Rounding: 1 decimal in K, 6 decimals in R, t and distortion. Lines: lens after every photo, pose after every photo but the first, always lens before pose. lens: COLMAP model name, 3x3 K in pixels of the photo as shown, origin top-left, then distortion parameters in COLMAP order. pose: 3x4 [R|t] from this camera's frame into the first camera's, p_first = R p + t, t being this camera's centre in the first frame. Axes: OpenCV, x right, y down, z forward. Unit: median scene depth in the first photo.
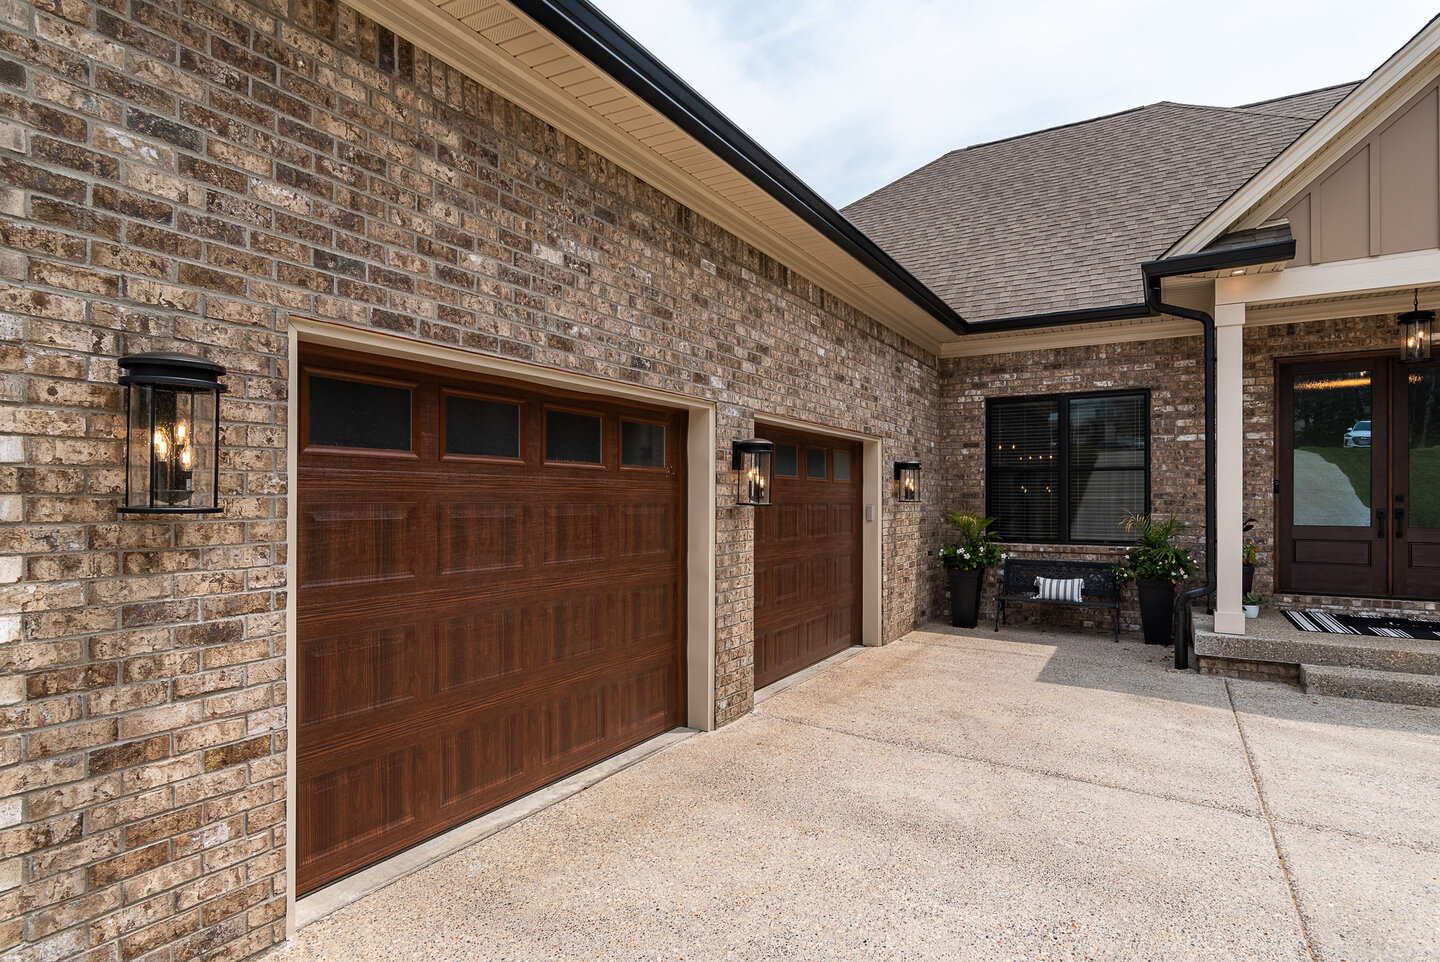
lens RADIAL K [[749.5, 0, 717.0], [0, 749.5, 494.1], [0, 0, 1]] dist [-0.001360, -0.002685]
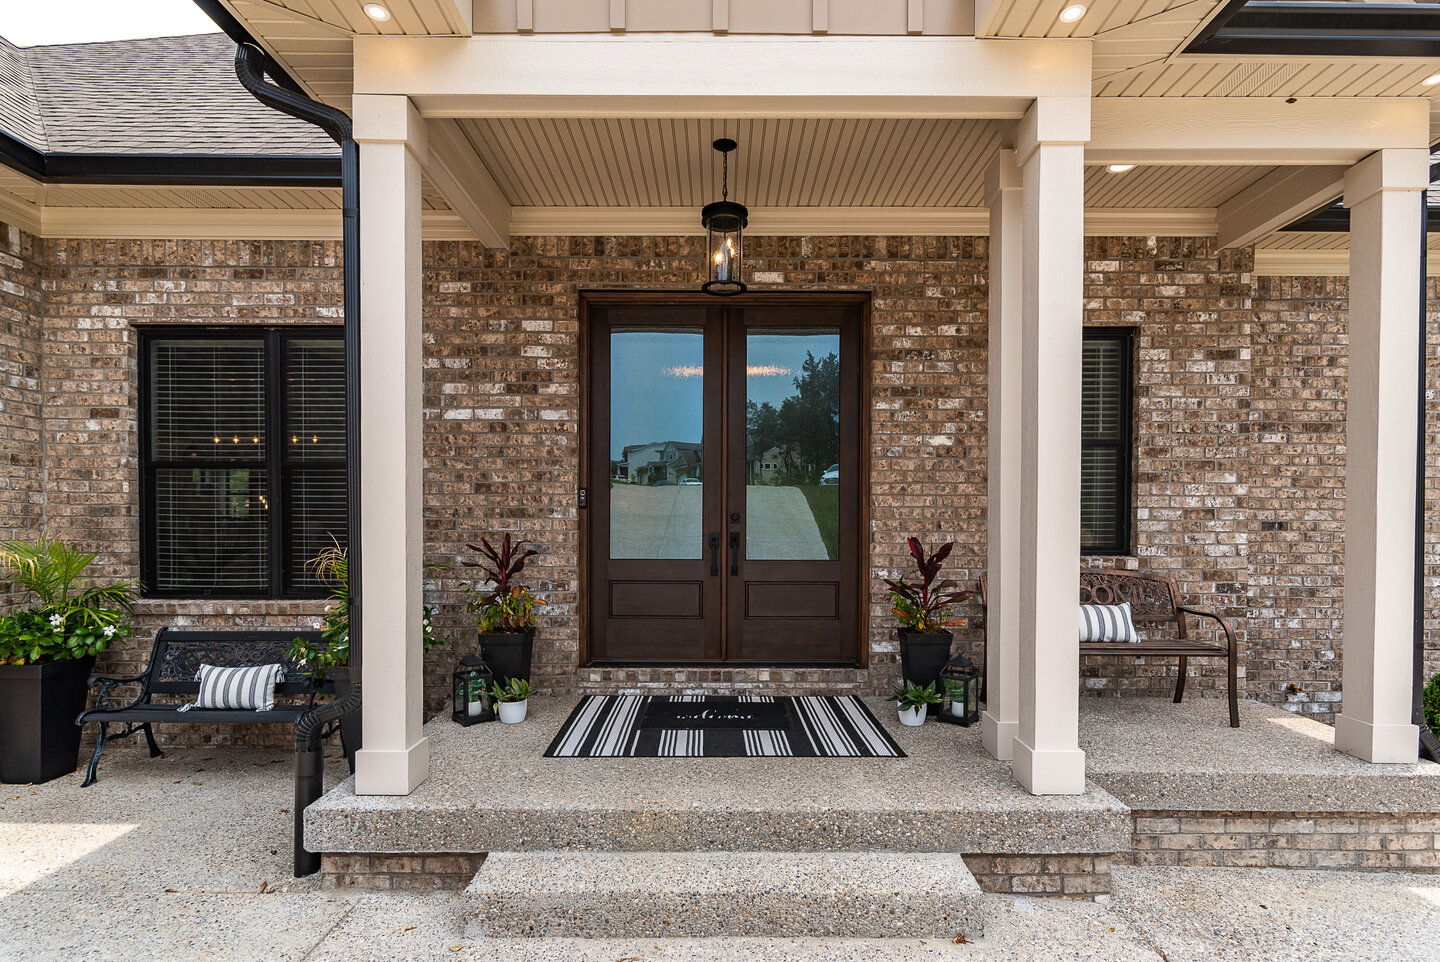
lens RADIAL K [[727.5, 0, 729.0], [0, 727.5, 539.4], [0, 0, 1]] dist [-0.004010, -0.000420]
pose [[0.850150, -0.006884, 0.526496, 0.614600], [-0.003905, 0.999805, 0.019378, 0.014135], [-0.526527, -0.018530, 0.849957, 0.482746]]
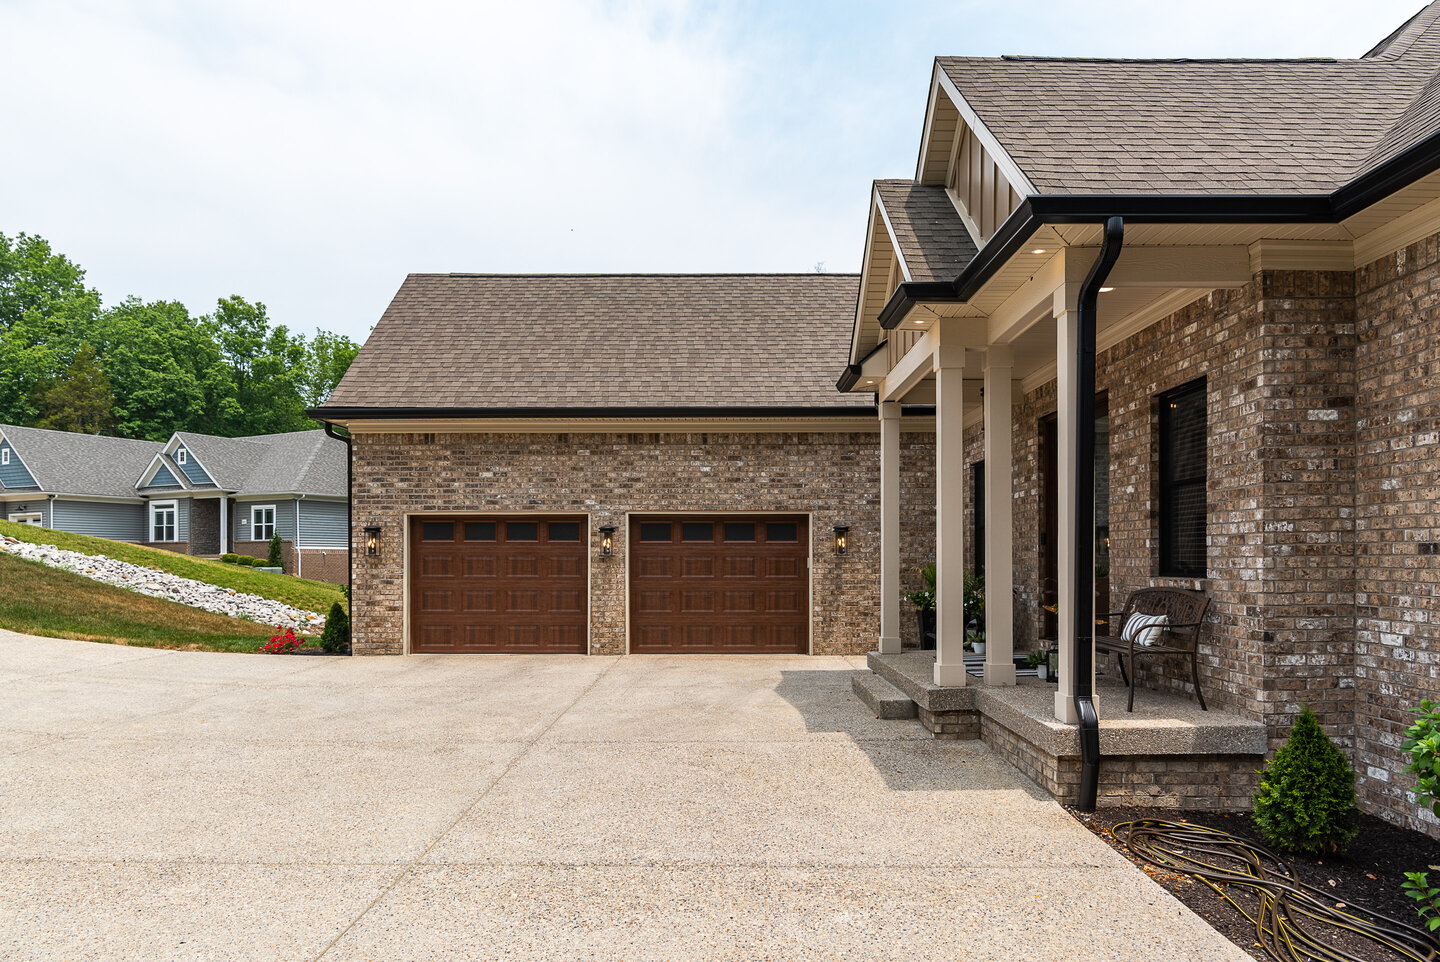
lens RADIAL K [[931.7, 0, 719.8], [0, 931.7, 552.0], [0, 0, 1]] dist [0.001023, 0.002726]
pose [[0.523619, -0.008993, -0.851905, 1.894952], [0.006845, 0.999956, -0.006349, 0.016348], [0.851925, -0.002507, 0.523657, -0.103370]]
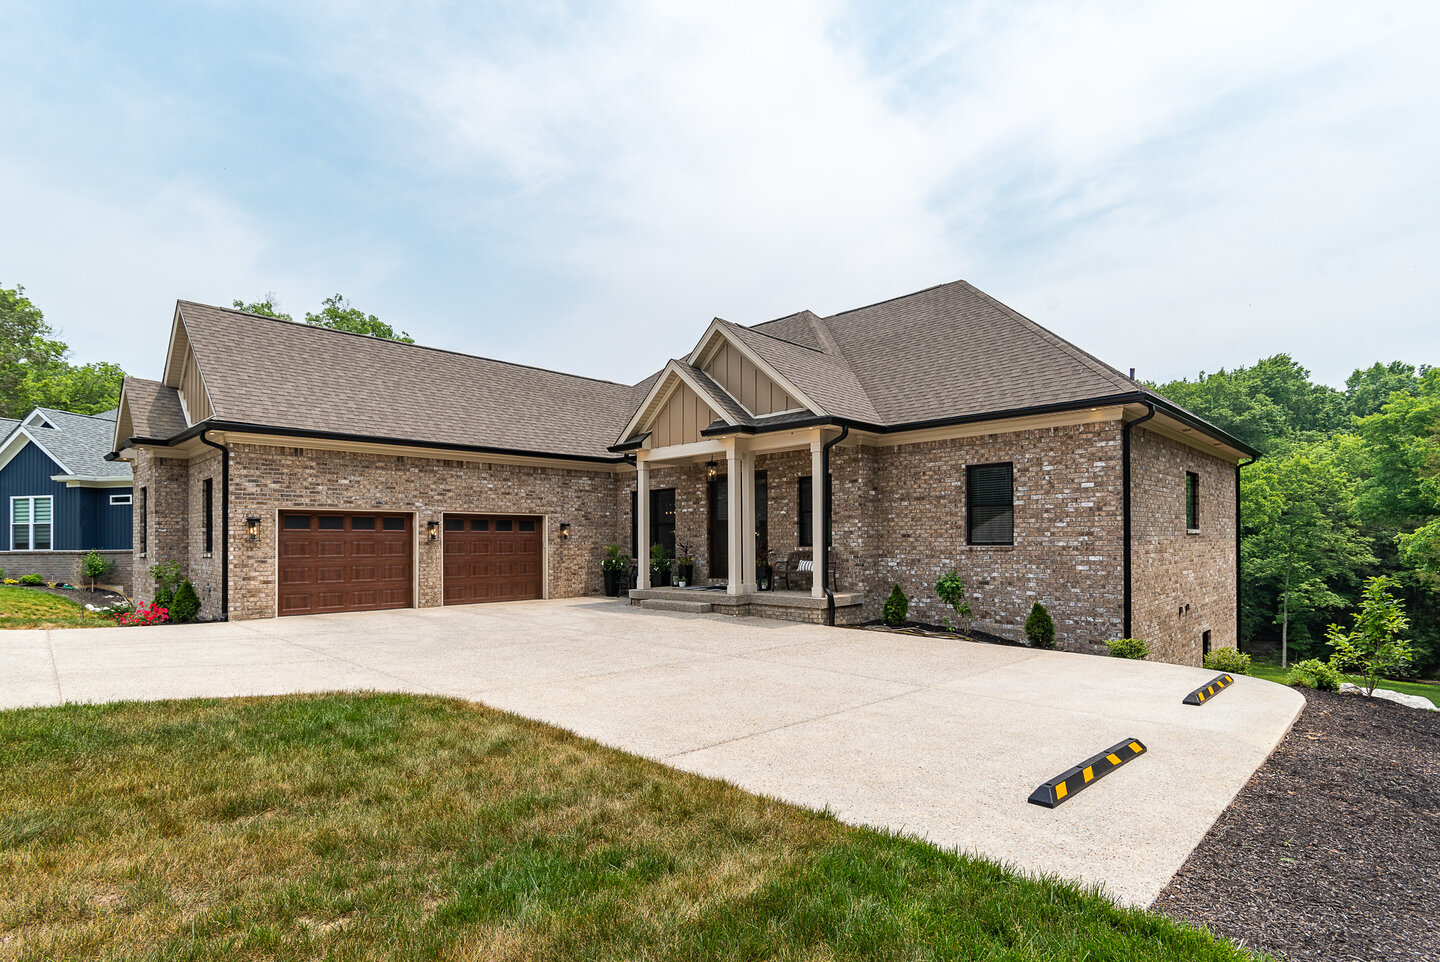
lens RADIAL K [[727.5, 0, 713.0], [0, 727.5, 532.0], [0, 0, 1]] dist [-0.004010, -0.000420]
pose [[0.974506, -0.013329, -0.223965, 1.456583], [0.011155, 0.999878, -0.010968, 0.018358], [0.224084, 0.008190, 0.974535, -1.355224]]
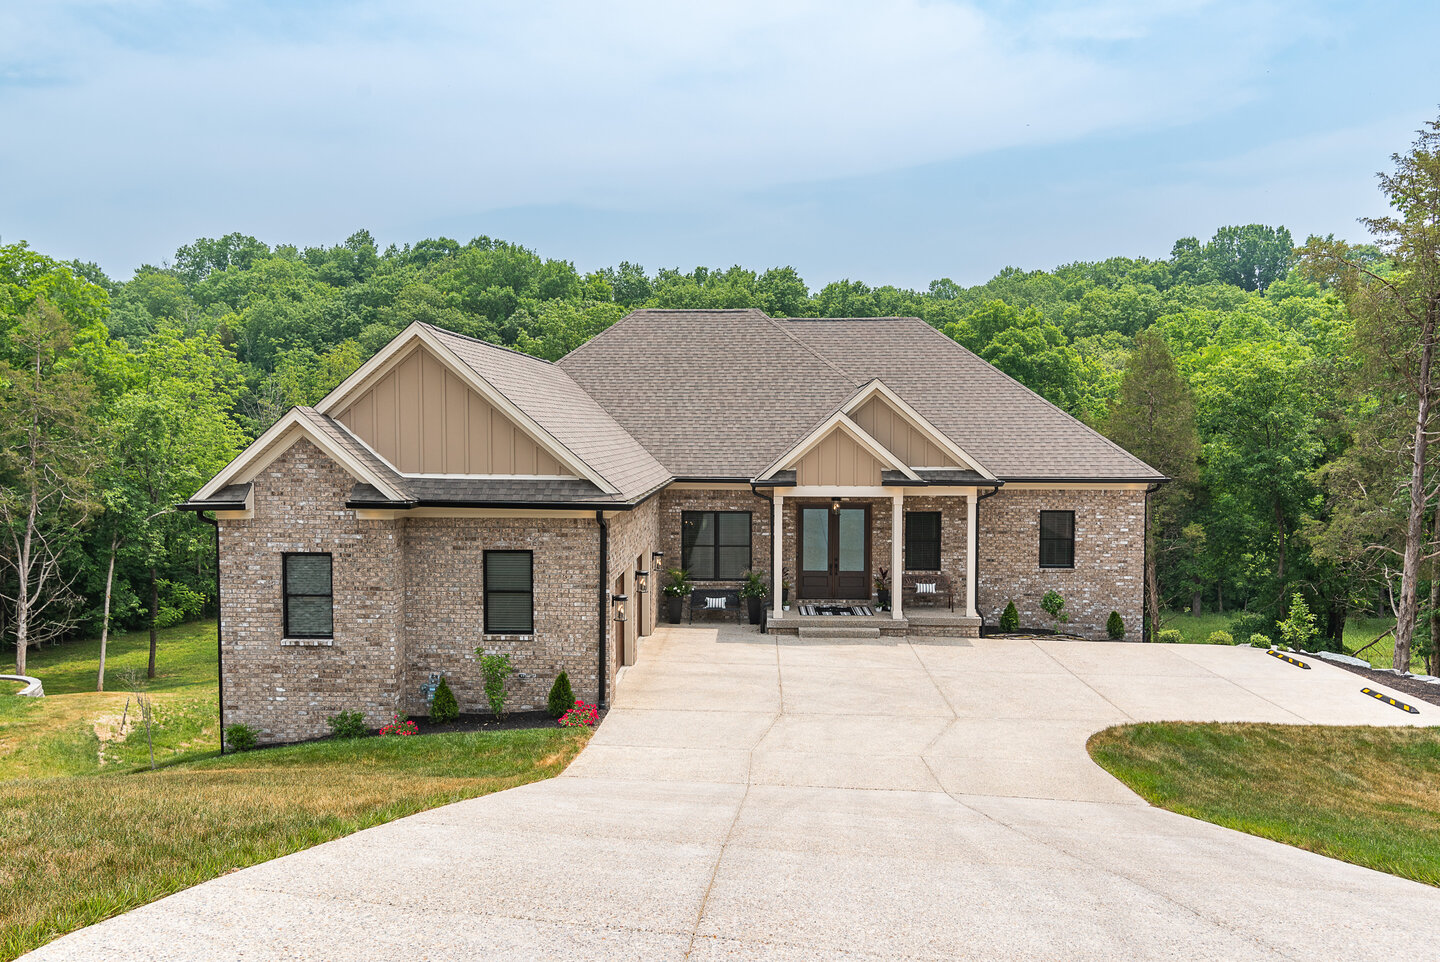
lens RADIAL K [[1109.2, 0, 709.6], [0, 1109.2, 435.1], [0, 0, 1]] dist [-0.011868, 0.004004]
pose [[0.879235, -0.004676, 0.476365, -1.399261], [-0.000815, 0.999936, 0.011320, -0.508171], [-0.476387, -0.010341, 0.879175, -2.334172]]
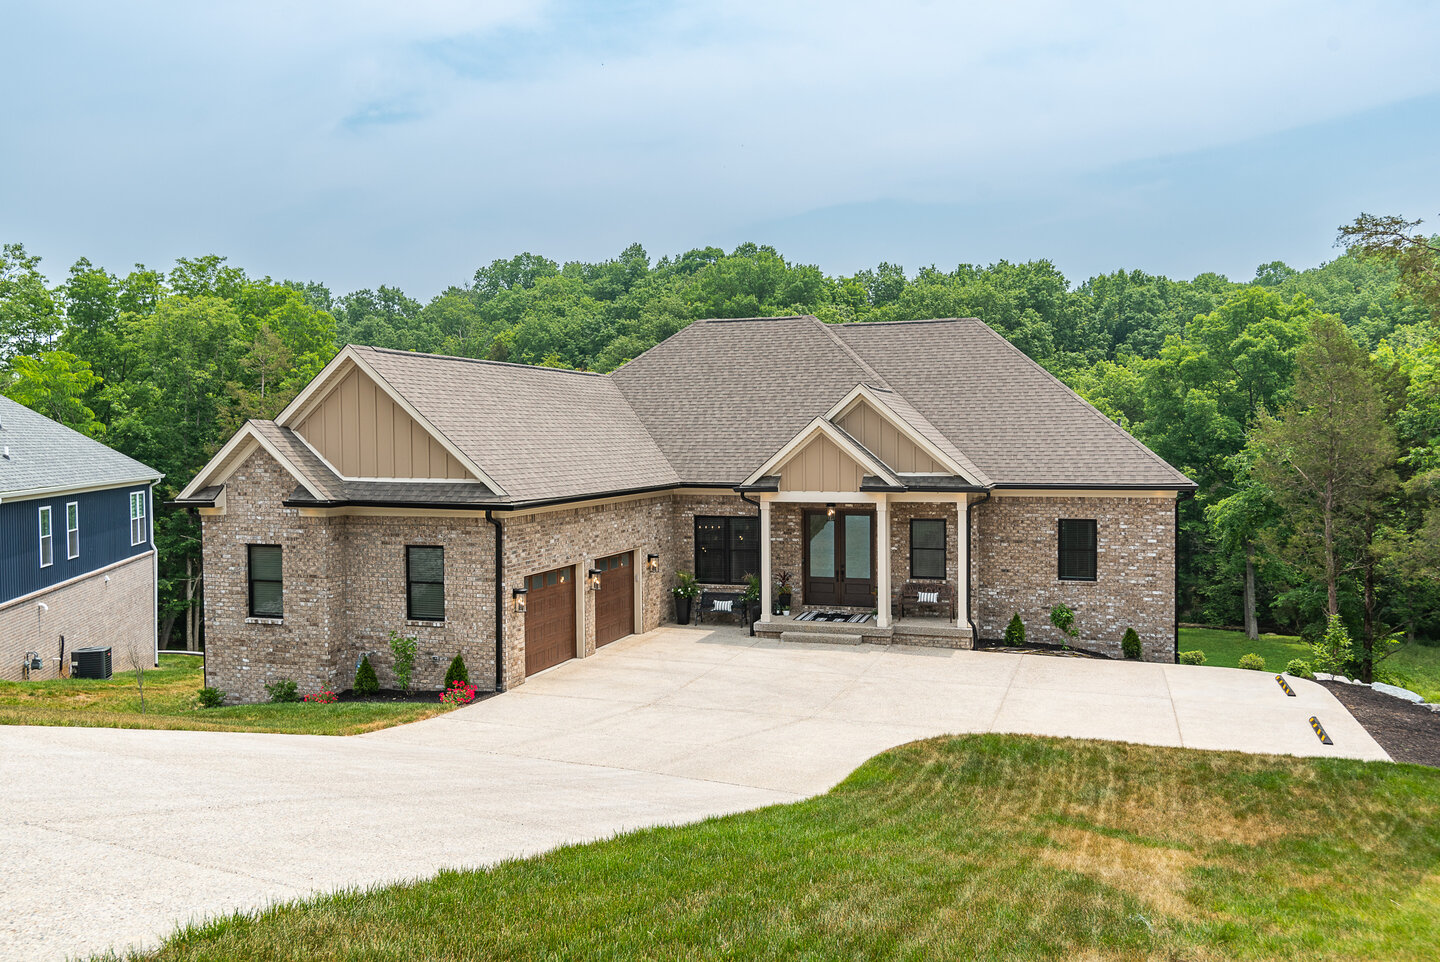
lens RADIAL K [[1162.5, 0, 706.0], [0, 1162.5, 444.8], [0, 0, 1]] dist [-0.004891, -0.011158]
pose [[0.977477, -0.011917, 0.210705, -0.405713], [0.009902, 0.999895, 0.010615, -0.497723], [-0.210810, -0.008290, 0.977492, -3.030902]]
